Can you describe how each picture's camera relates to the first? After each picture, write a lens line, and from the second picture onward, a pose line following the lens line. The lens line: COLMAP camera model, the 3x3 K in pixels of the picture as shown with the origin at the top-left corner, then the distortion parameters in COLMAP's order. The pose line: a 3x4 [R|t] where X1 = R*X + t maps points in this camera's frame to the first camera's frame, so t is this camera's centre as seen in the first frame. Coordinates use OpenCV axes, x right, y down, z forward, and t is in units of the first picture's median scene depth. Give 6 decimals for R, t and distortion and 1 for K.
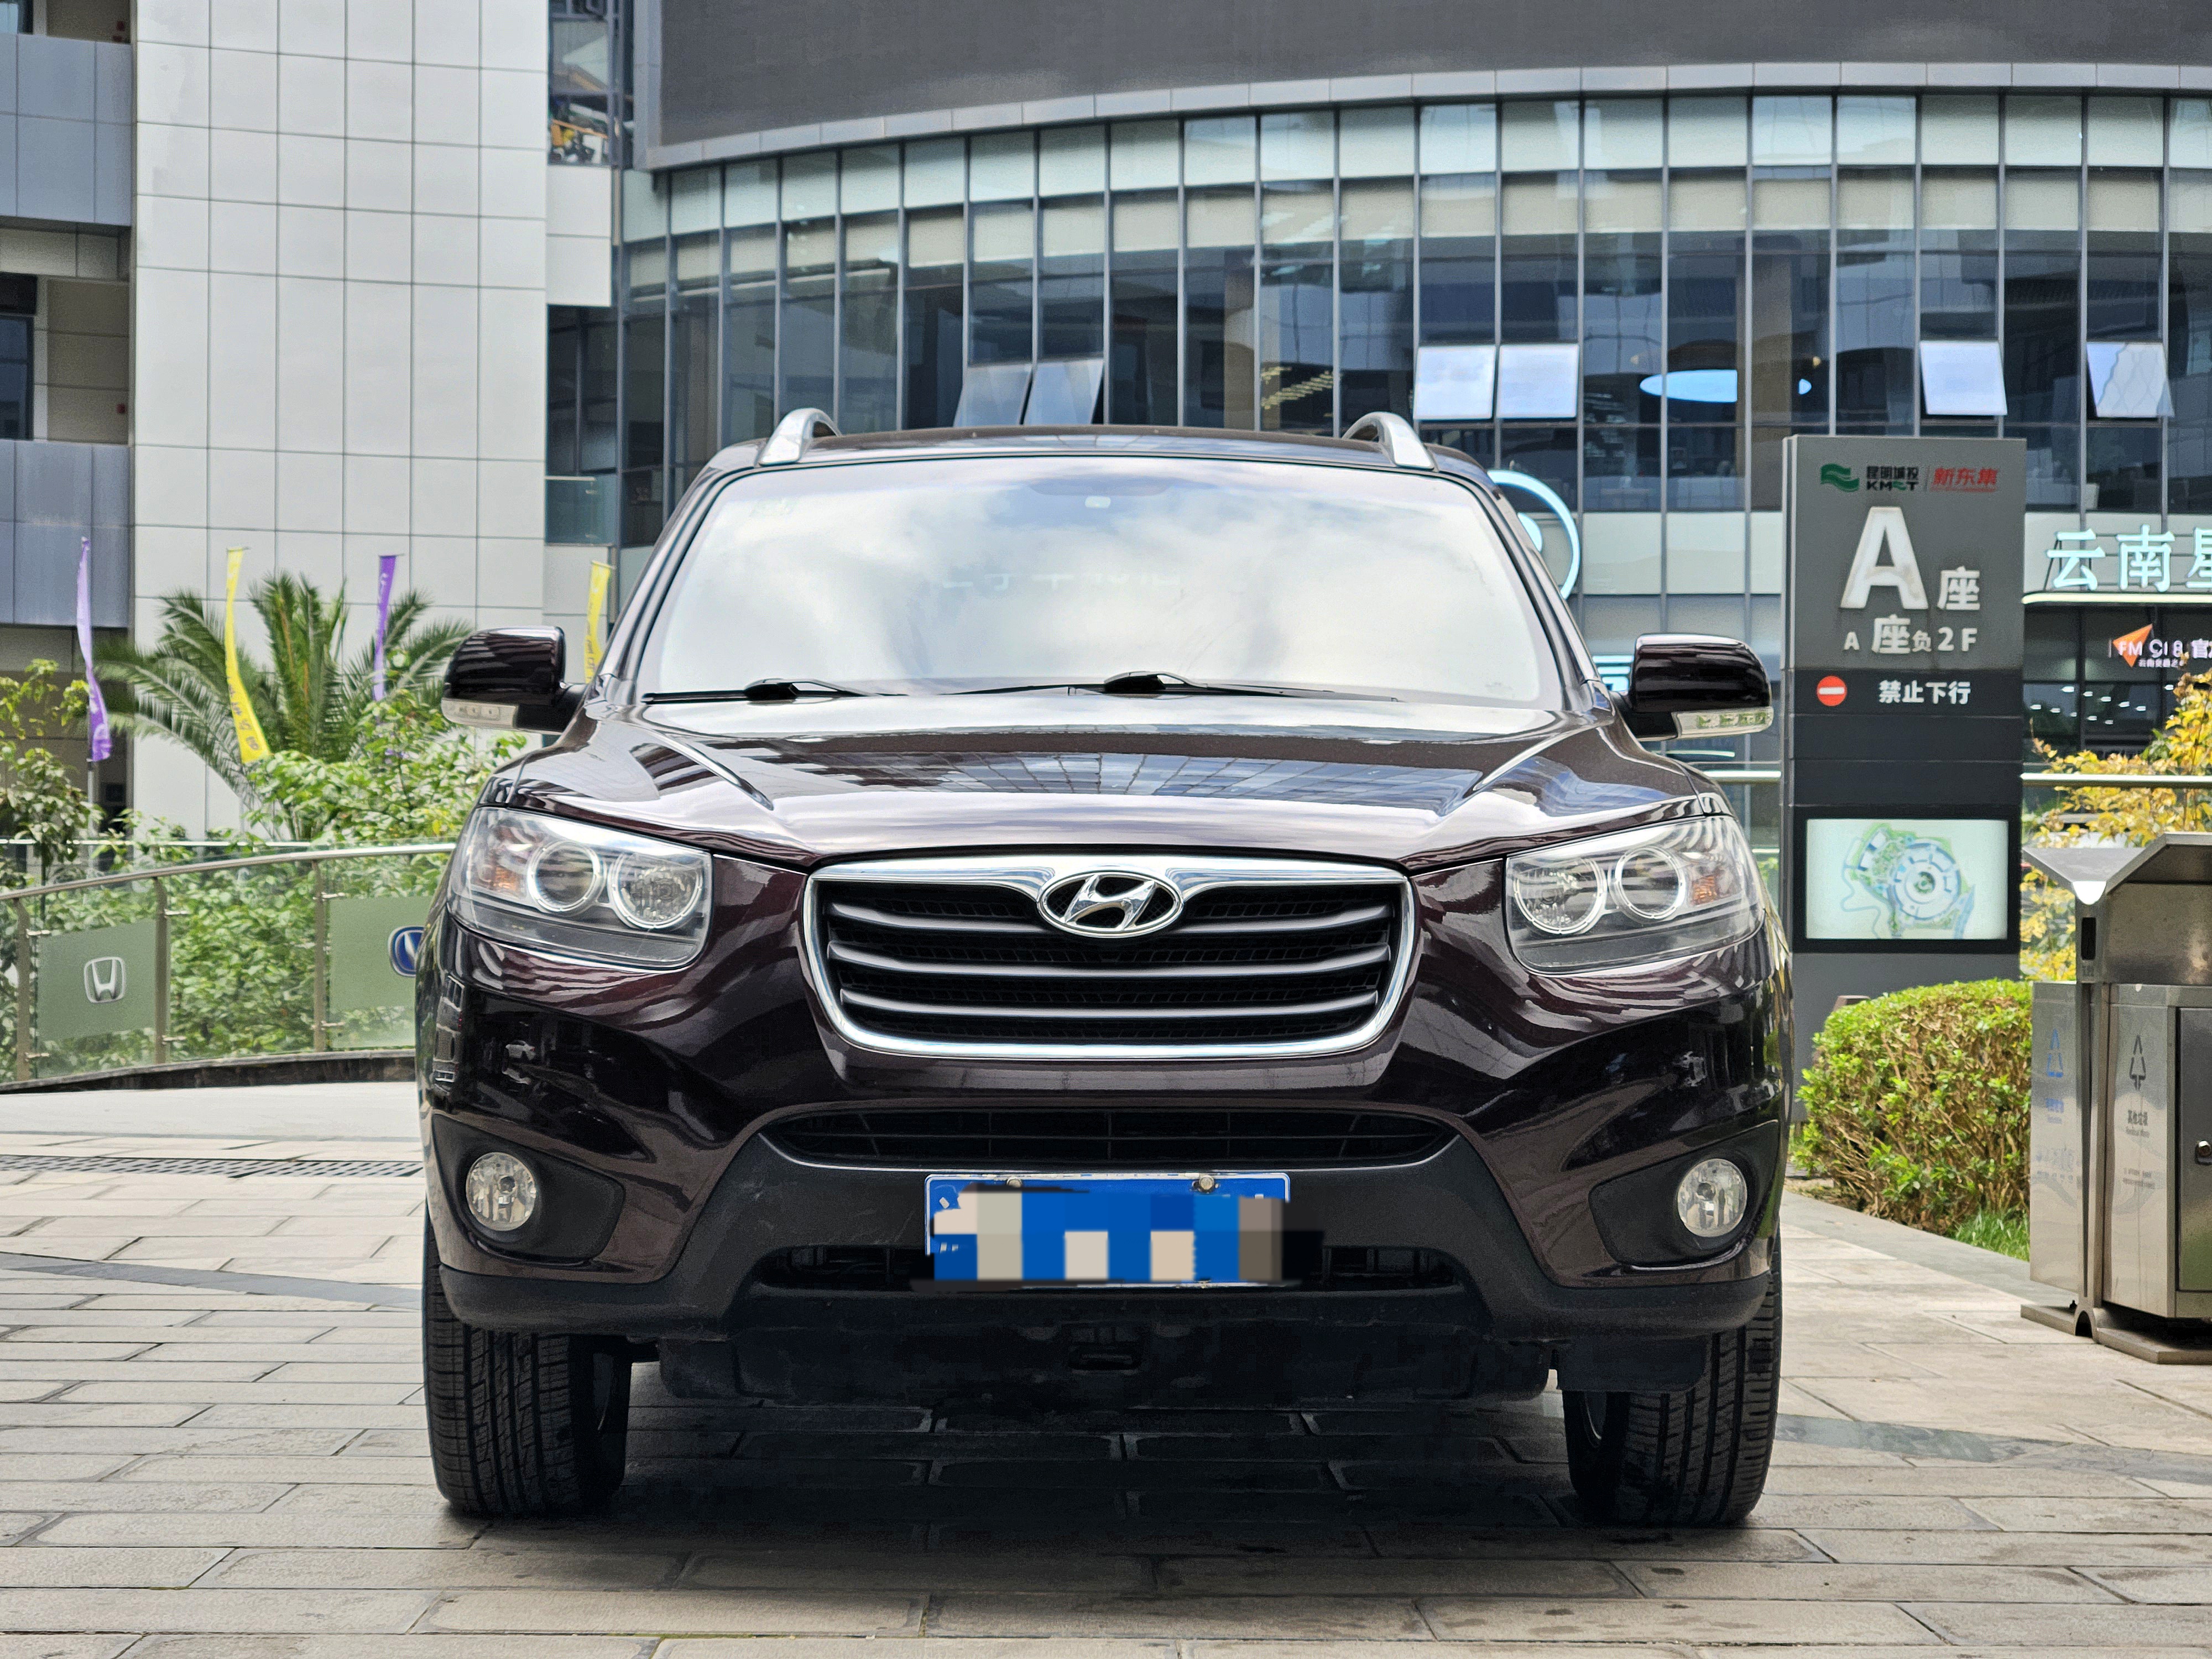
lens RADIAL K [[5548.4, 0, 1105.3], [0, 5548.4, 831.0], [0, 0, 1]] dist [0.114411, 0.000000]
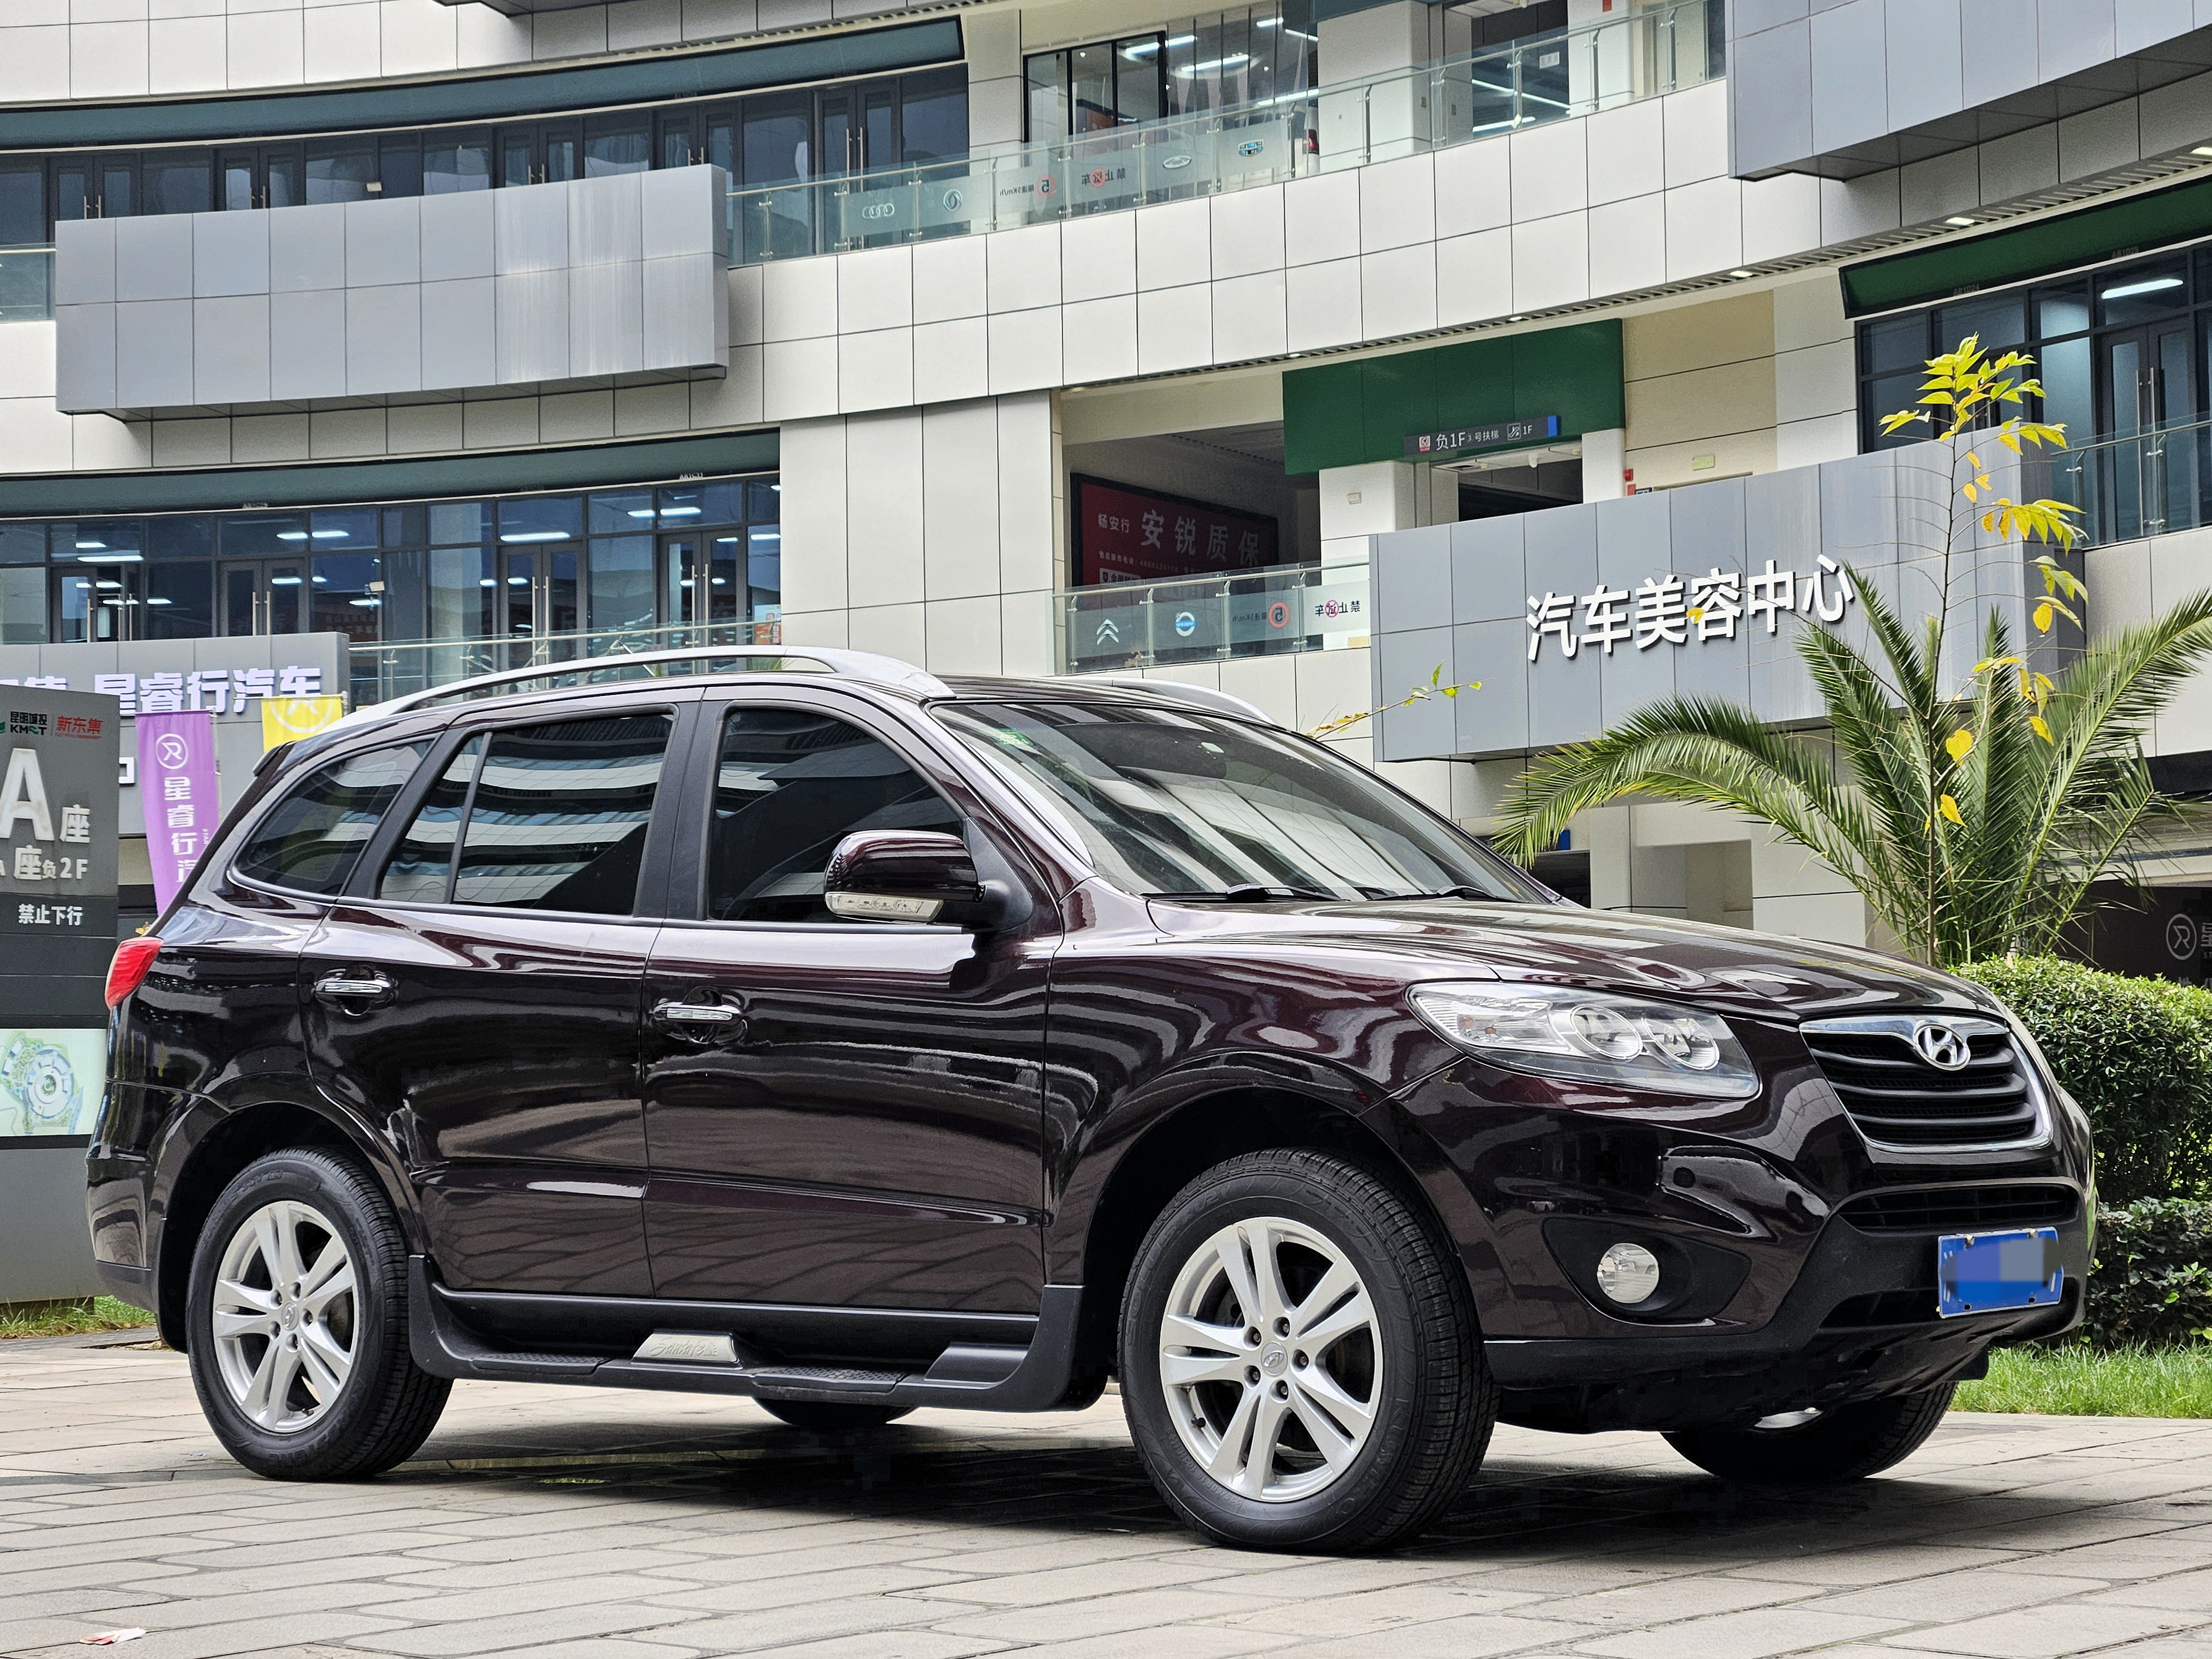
lens RADIAL K [[5548.4, 0, 1103.3], [0, 5548.4, 826.0], [0, 0, 1]] dist [0.114411, 0.000000]
pose [[0.497542, 0.028879, 0.866959, -0.720774], [0.013743, 0.999058, -0.041167, 0.006294], [-0.867331, 0.032397, 0.496676, 0.257901]]
